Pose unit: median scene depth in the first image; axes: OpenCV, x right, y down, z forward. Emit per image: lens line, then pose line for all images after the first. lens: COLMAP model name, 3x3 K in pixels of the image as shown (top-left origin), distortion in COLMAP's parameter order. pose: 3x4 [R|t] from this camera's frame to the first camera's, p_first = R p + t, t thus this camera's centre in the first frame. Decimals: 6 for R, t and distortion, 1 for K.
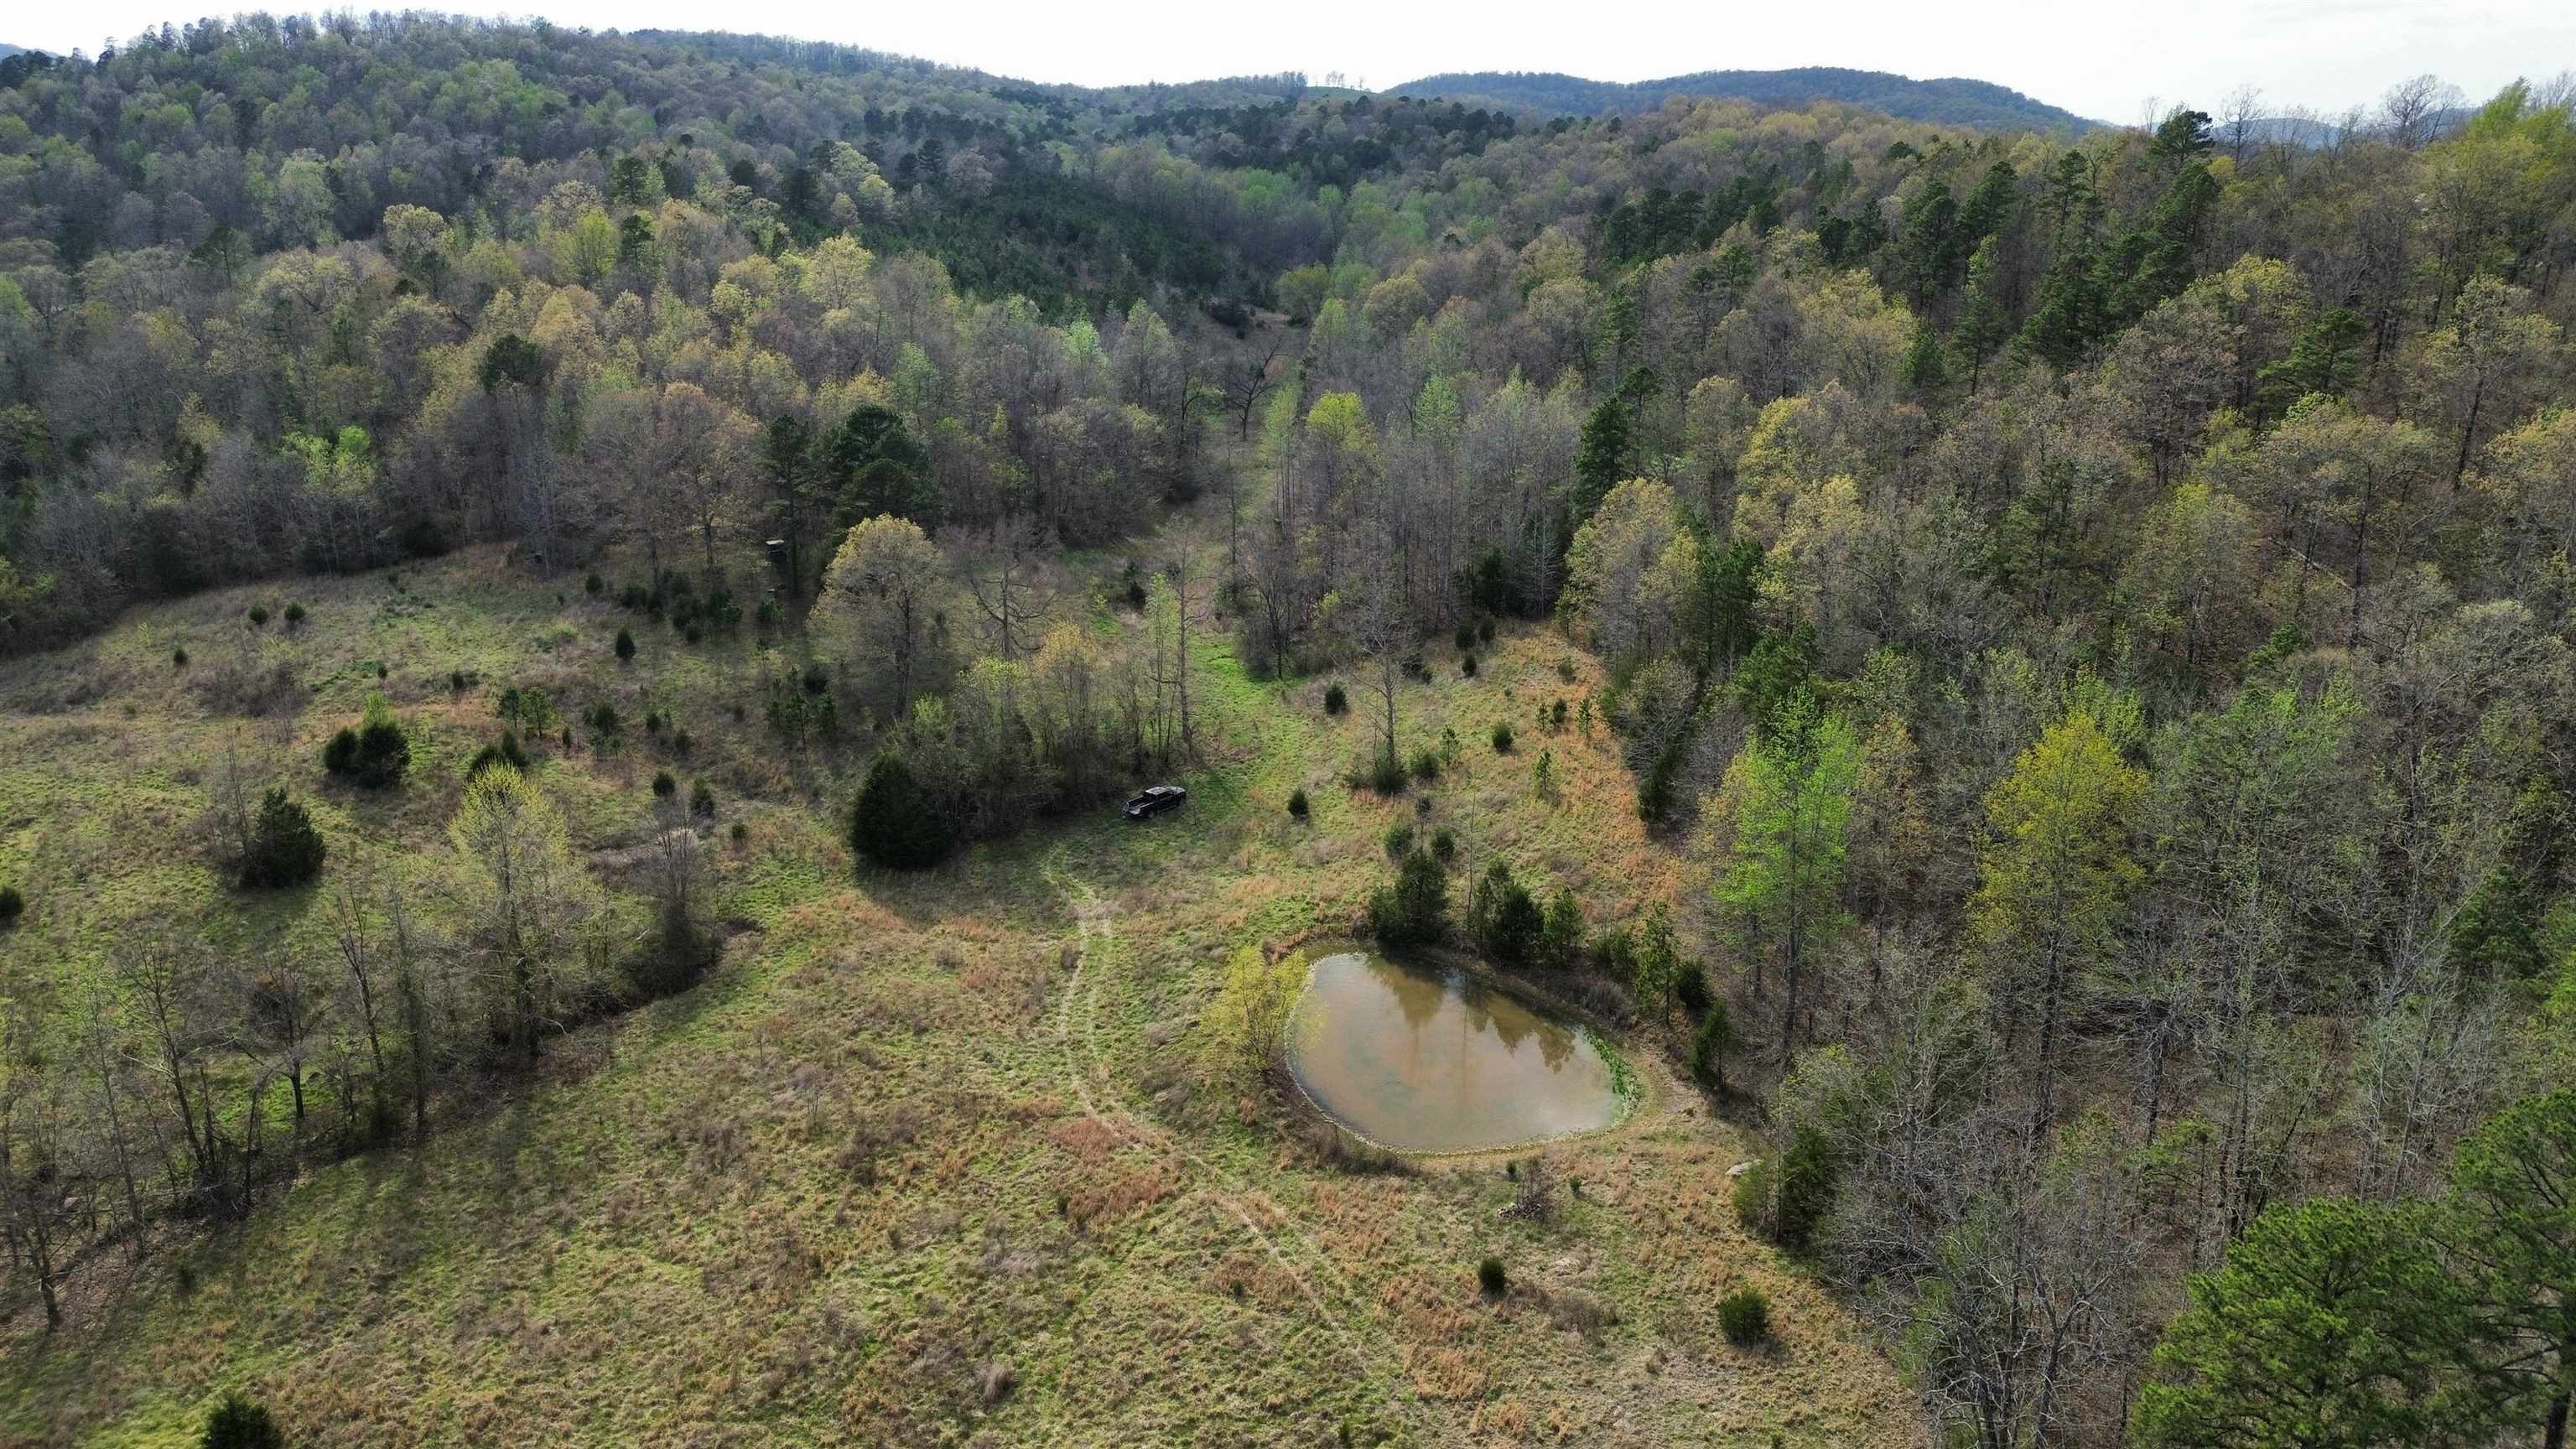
lens RADIAL K [[1859.0, 0, 1283.4], [0, 1859.0, 713.7], [0, 0, 1]] dist [0.101492, -0.097781]
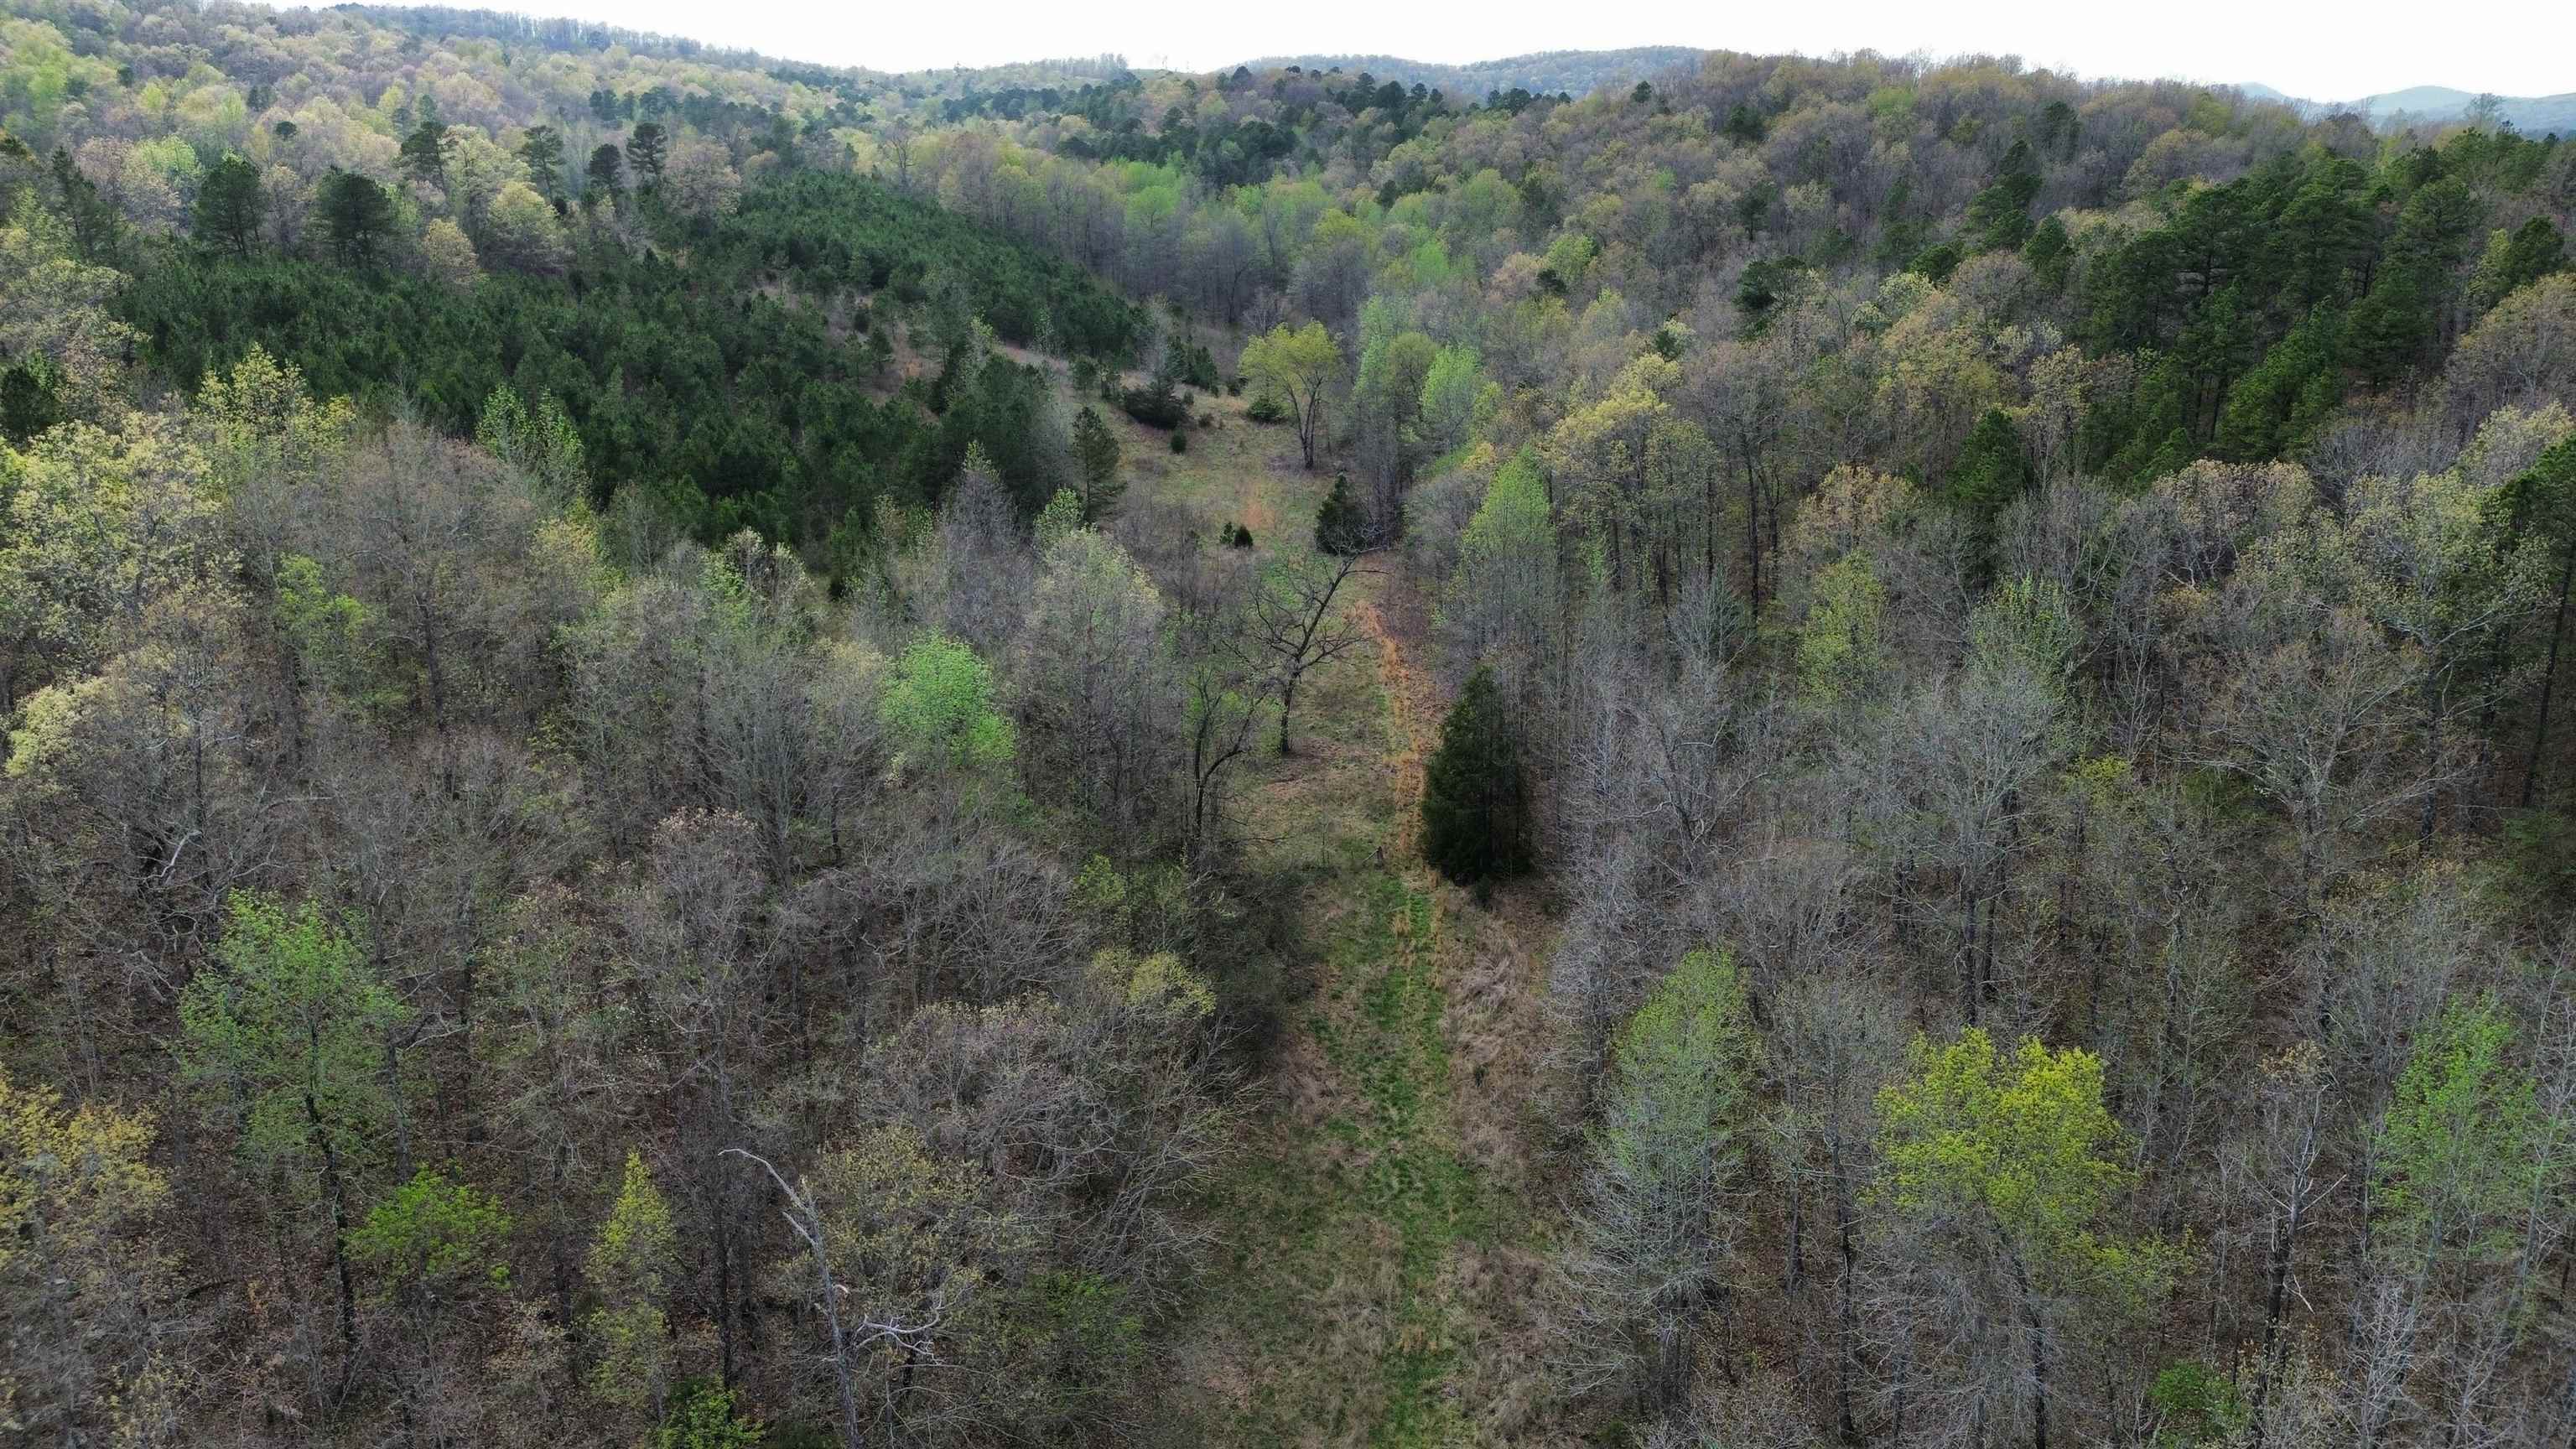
lens RADIAL K [[1859.0, 0, 1283.4], [0, 1859.0, 713.7], [0, 0, 1]] dist [0.101492, -0.097781]
pose [[0.994818, -0.043740, 0.091780, -0.047247], [0.043276, 0.999038, 0.007038, -0.119889], [-0.091999, -0.003030, 0.995754, 0.407758]]
